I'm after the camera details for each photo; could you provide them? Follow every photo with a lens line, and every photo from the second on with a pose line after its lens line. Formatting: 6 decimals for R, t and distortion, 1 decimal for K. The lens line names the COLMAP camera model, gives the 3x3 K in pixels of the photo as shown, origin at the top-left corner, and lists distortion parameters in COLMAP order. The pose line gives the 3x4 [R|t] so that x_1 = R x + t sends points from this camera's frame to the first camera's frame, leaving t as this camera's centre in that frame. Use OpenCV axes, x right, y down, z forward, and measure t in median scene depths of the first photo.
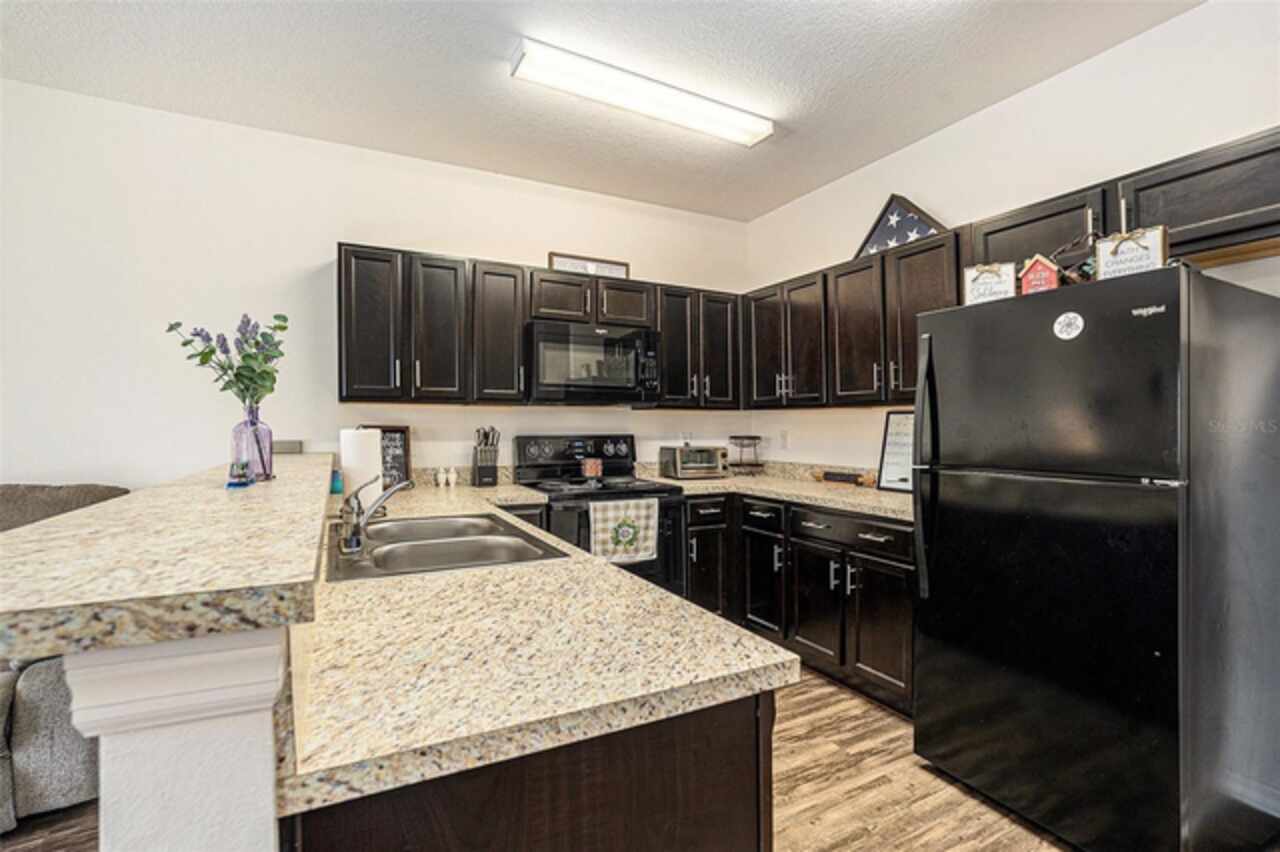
lens RADIAL K [[594.3, 0, 646.7], [0, 594.3, 429.6], [0, 0, 1]] dist [-0.042680, 0.010309]
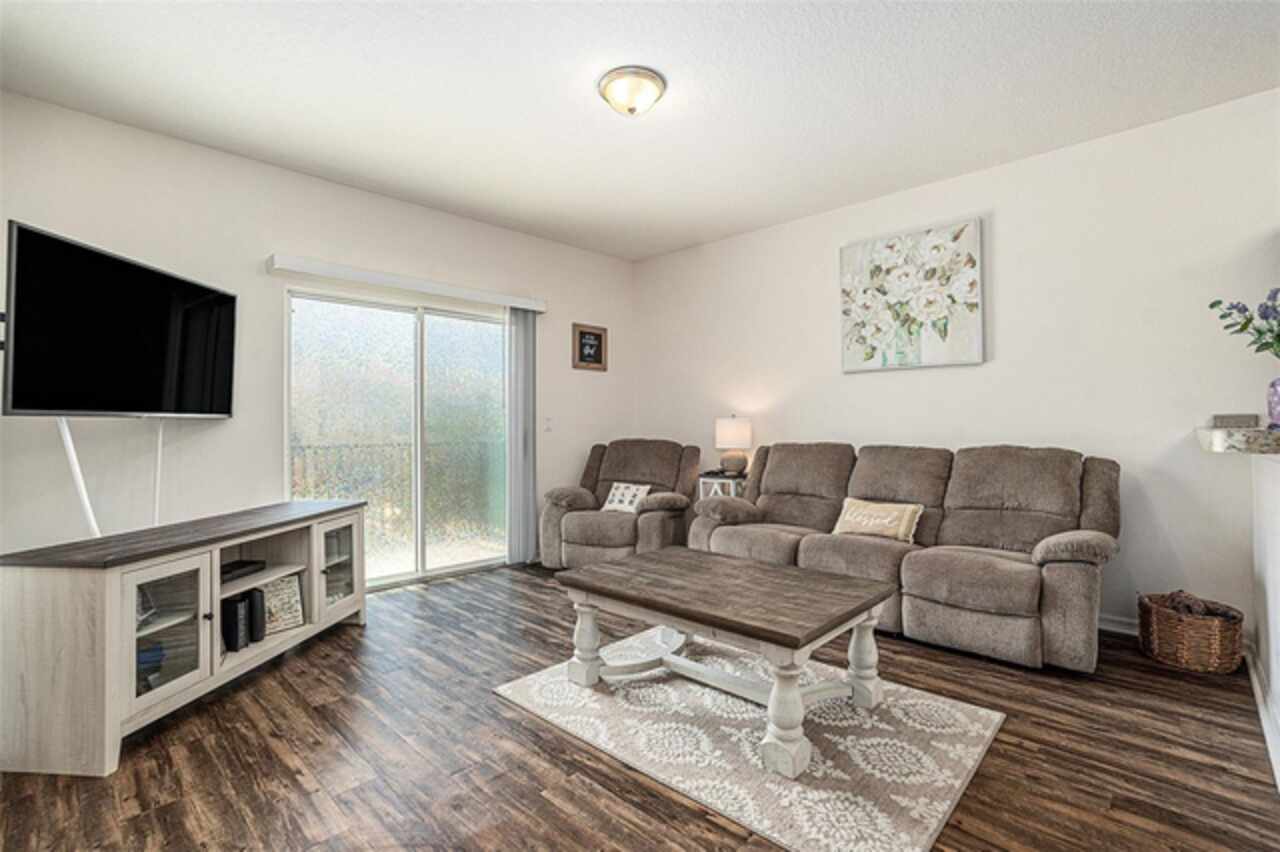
lens RADIAL K [[594.3, 0, 628.9], [0, 594.3, 427.5], [0, 0, 1]] dist [-0.042680, 0.010309]
pose [[0.301574, -0.002447, -0.953440, 0.004895], [-0.000595, 0.999996, -0.002755, 0.041258], [0.953443, 0.001398, 0.301572, -0.258672]]
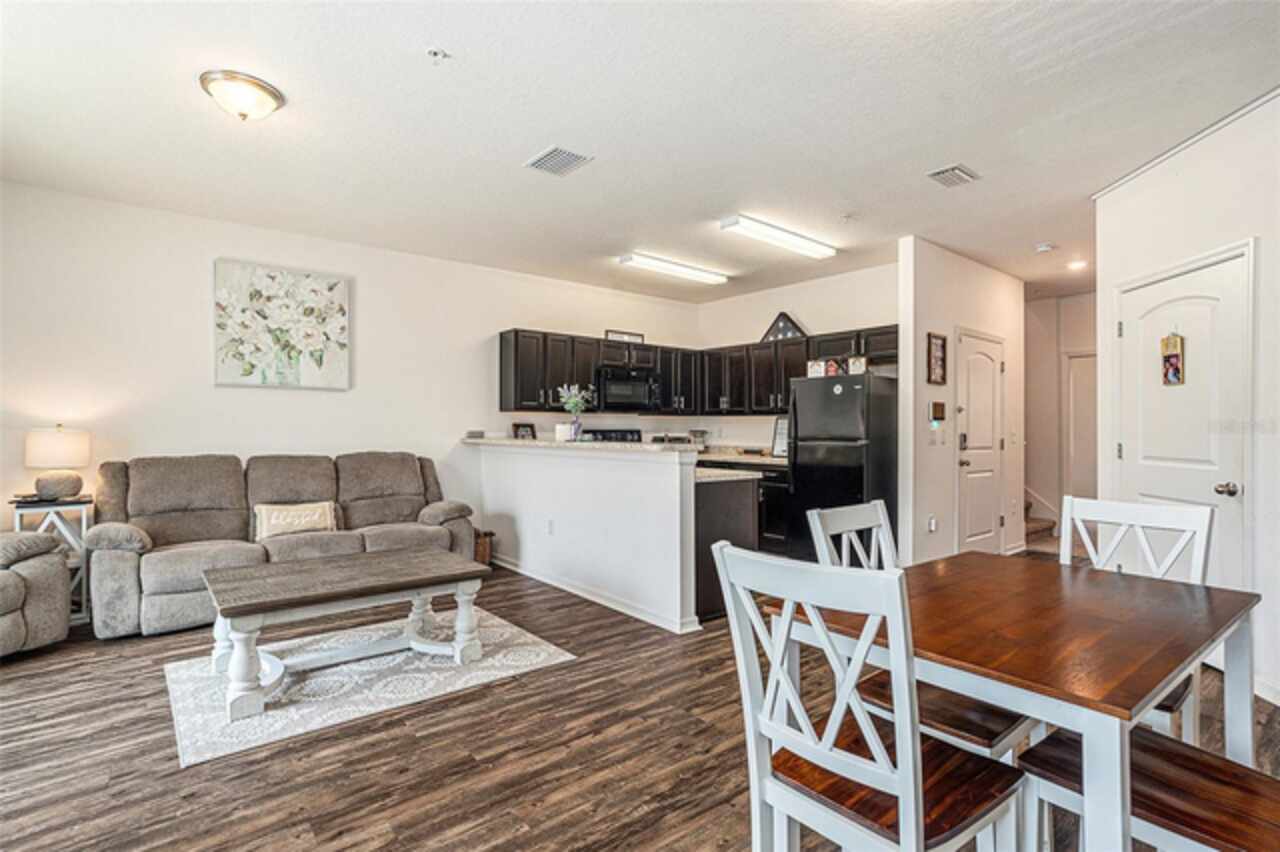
lens RADIAL K [[587.0, 0, 665.6], [0, 587.0, 430.2], [0, 0, 1]] dist [-0.004733, 0.000397]
pose [[0.979048, 0.004670, 0.203578, -0.381057], [-0.005386, 0.999981, 0.002963, 0.007958], [-0.203561, -0.003998, 0.979054, -0.906556]]
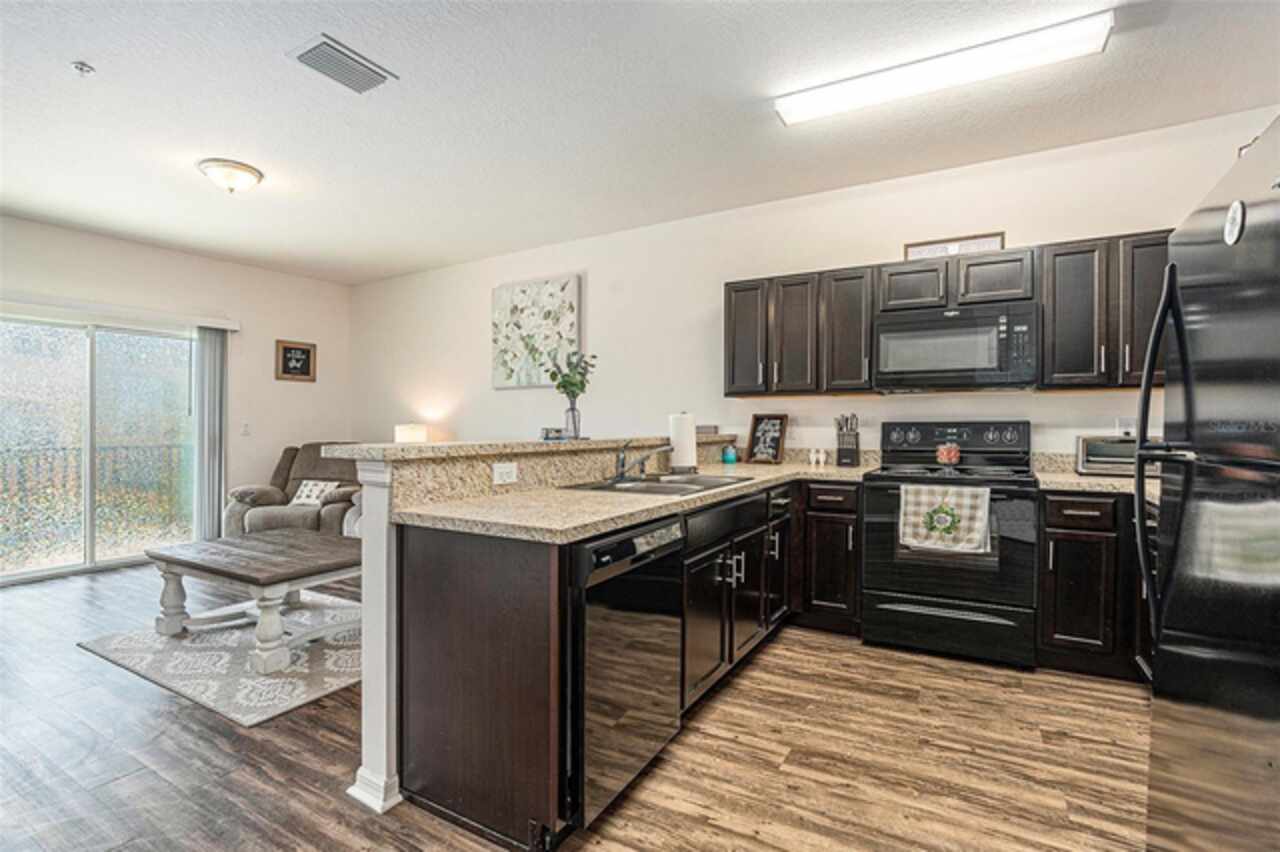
lens RADIAL K [[594.3, 0, 645.5], [0, 594.3, 415.7], [0, 0, 1]] dist [-0.042680, 0.010309]
pose [[0.530790, -0.017108, -0.847331, 0.516205], [-0.000264, 0.999793, -0.020351, 0.023326], [0.847504, 0.011025, 0.530675, 0.077577]]
